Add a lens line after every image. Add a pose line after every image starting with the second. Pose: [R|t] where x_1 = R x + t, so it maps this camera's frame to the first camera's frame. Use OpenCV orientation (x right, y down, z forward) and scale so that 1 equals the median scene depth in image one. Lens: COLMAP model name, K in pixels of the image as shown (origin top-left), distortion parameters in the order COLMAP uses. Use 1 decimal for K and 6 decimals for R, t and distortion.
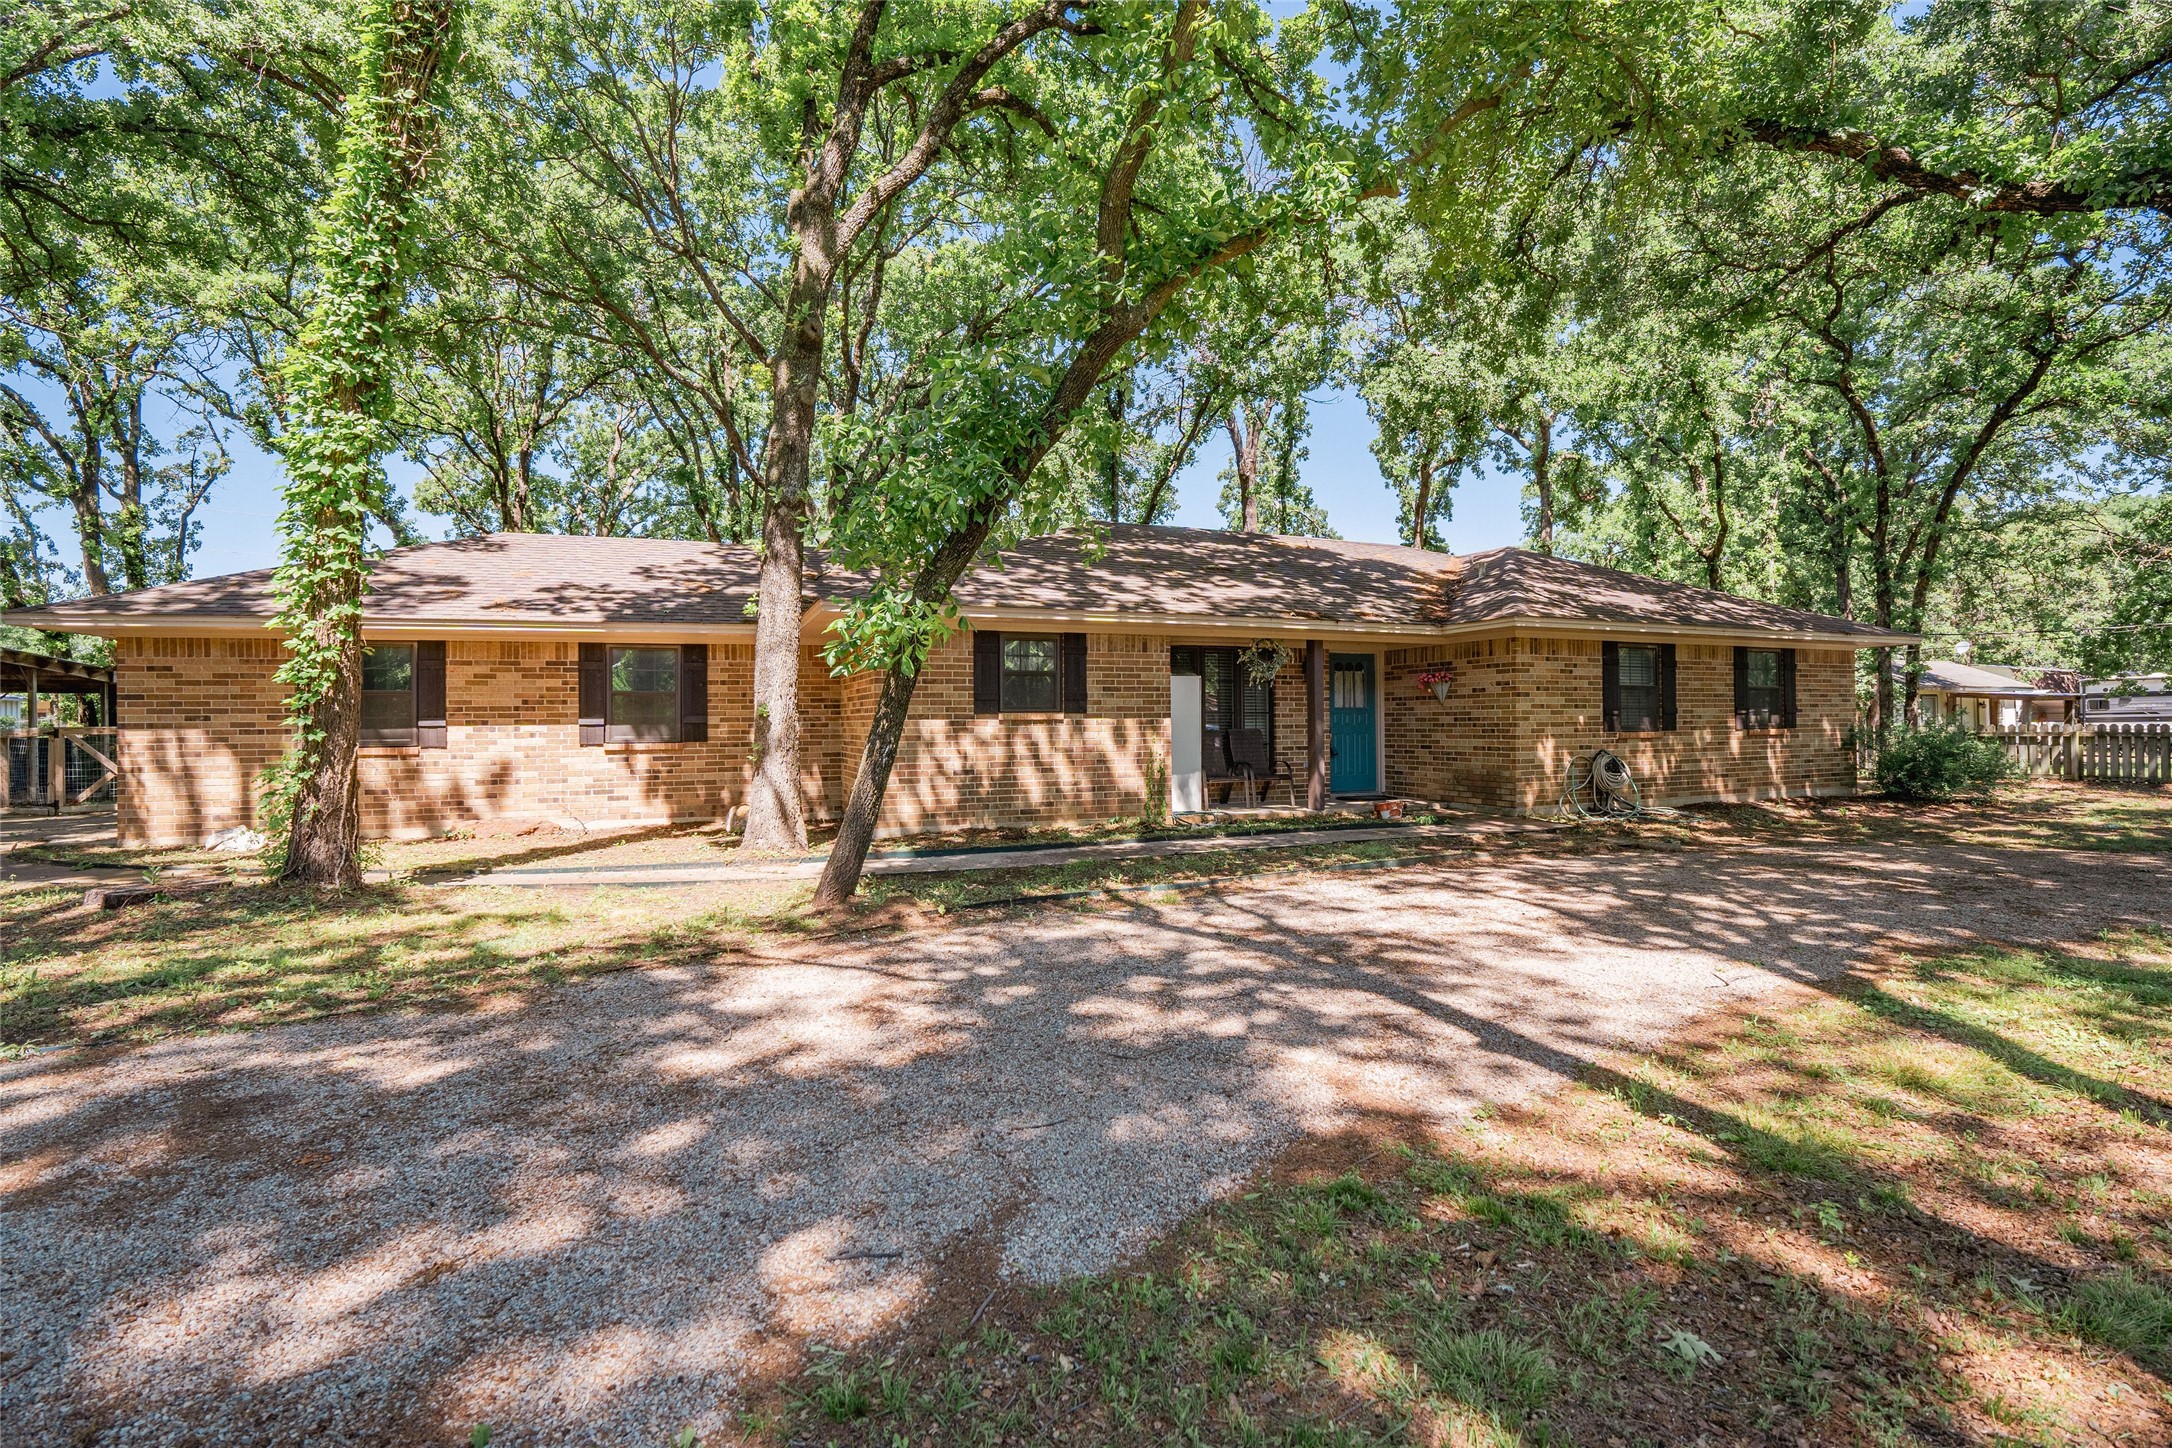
lens RADIAL K [[952.3, 0, 1095.6], [0, 952.3, 718.5], [0, 0, 1]] dist [-0.075634, 0.017847]
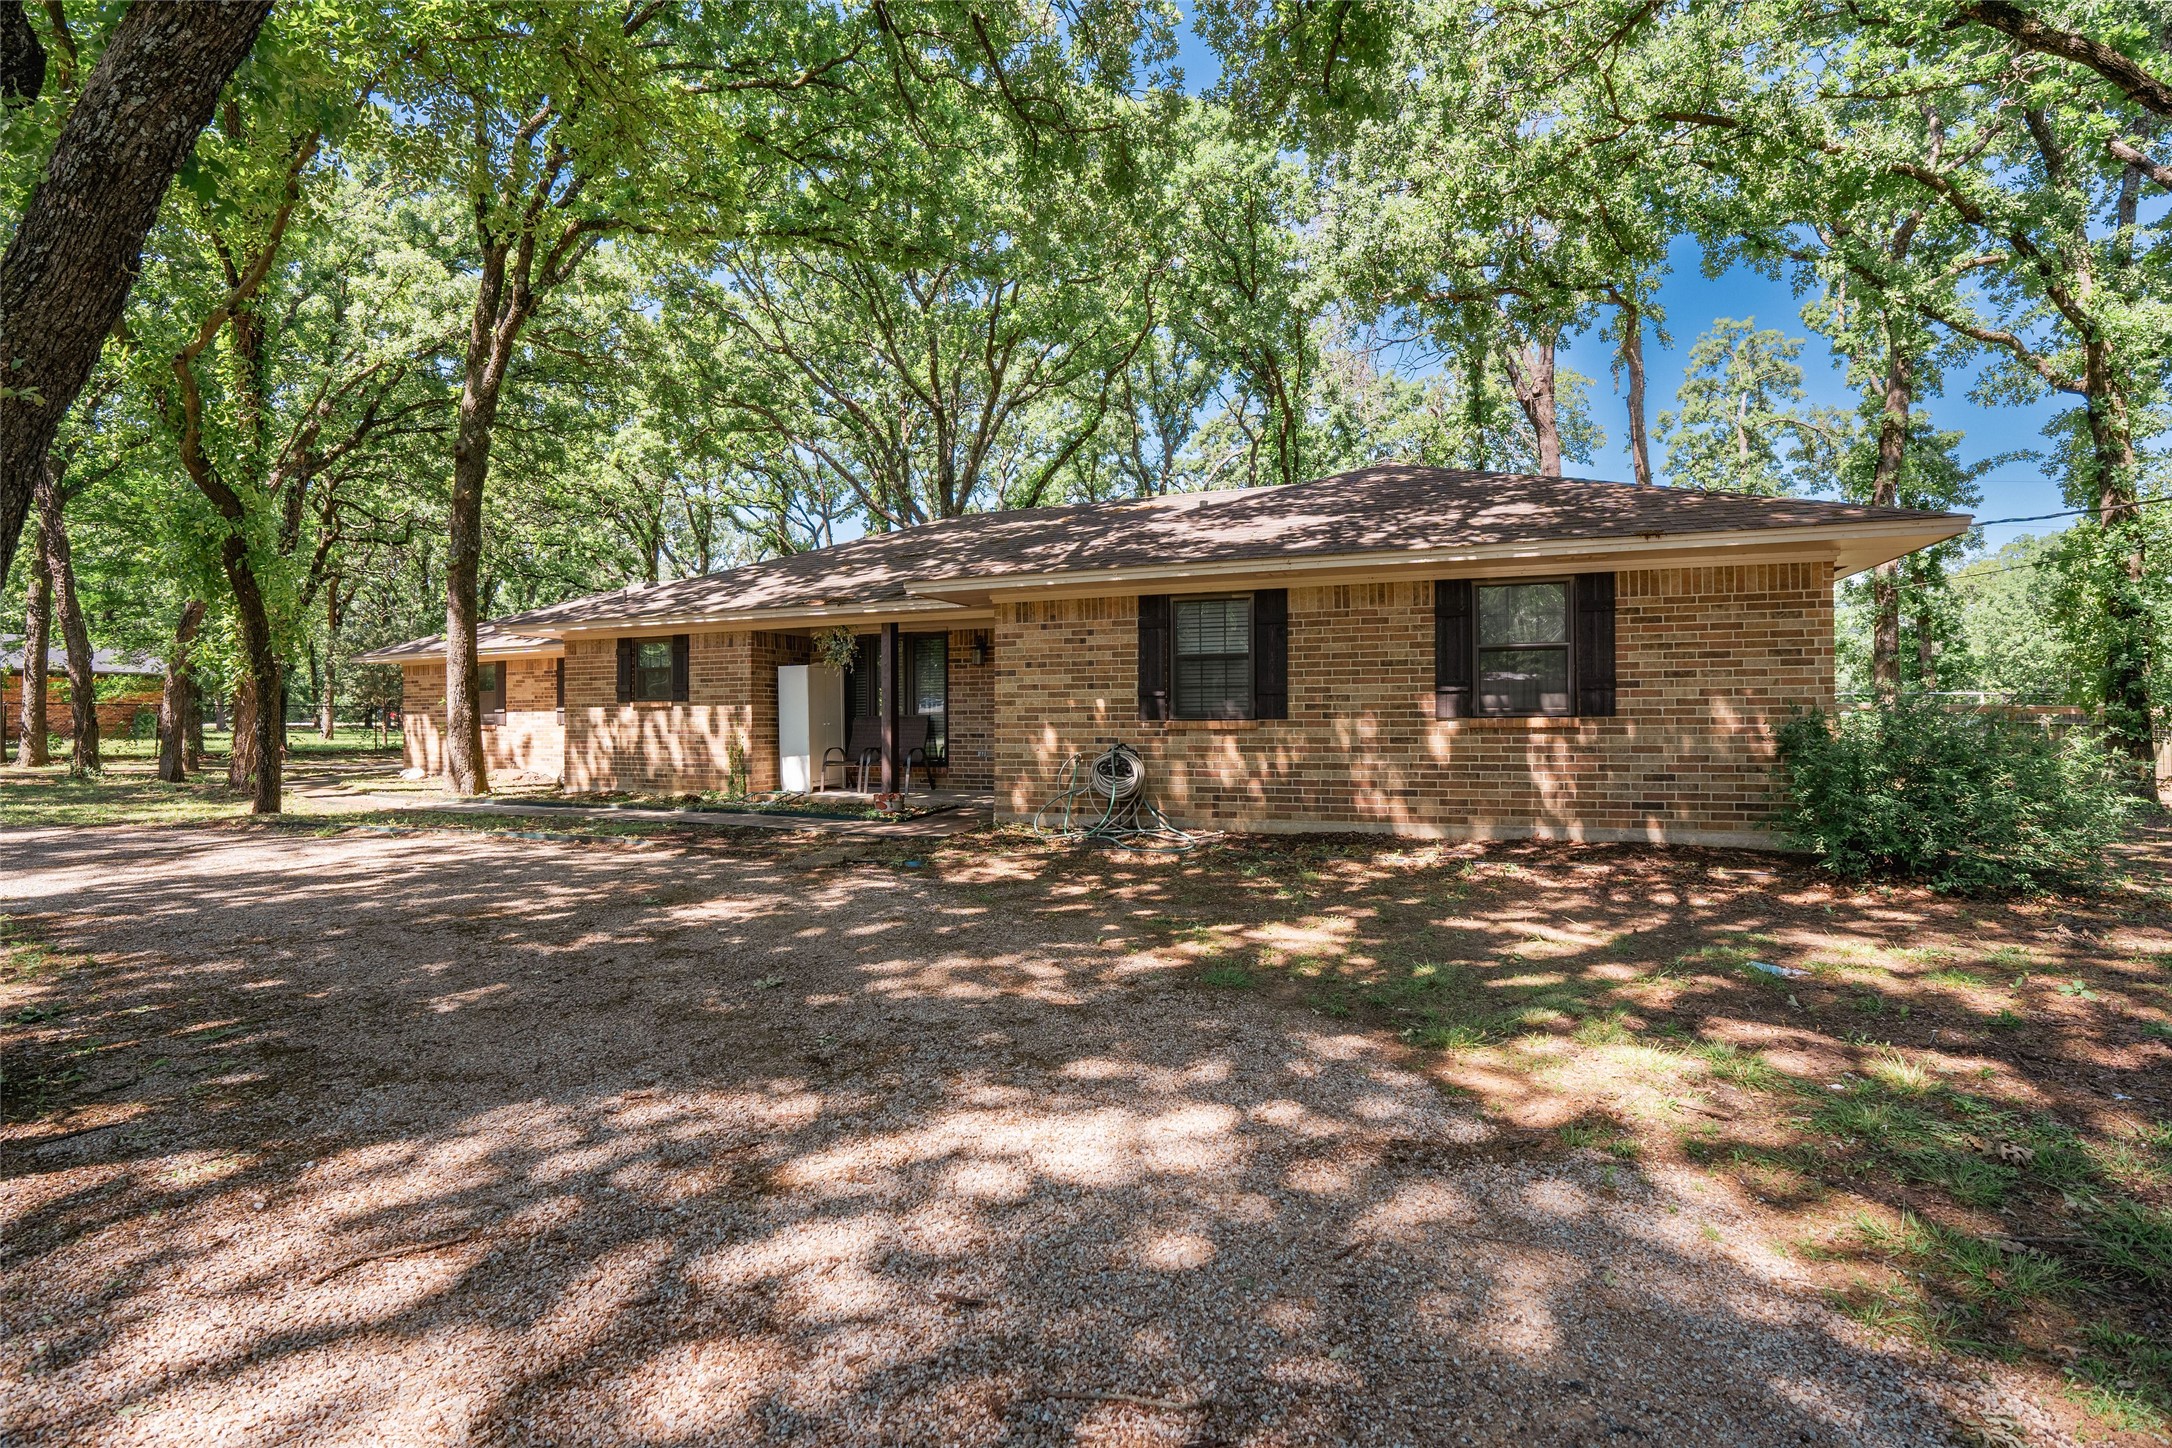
lens RADIAL K [[952.3, 0, 1095.6], [0, 952.3, 718.5], [0, 0, 1]] dist [-0.075634, 0.017847]
pose [[0.732689, 0.005347, -0.680543, 1.163050], [0.006751, 0.999863, 0.015124, 0.001340], [0.680530, -0.015675, 0.732552, 0.488989]]
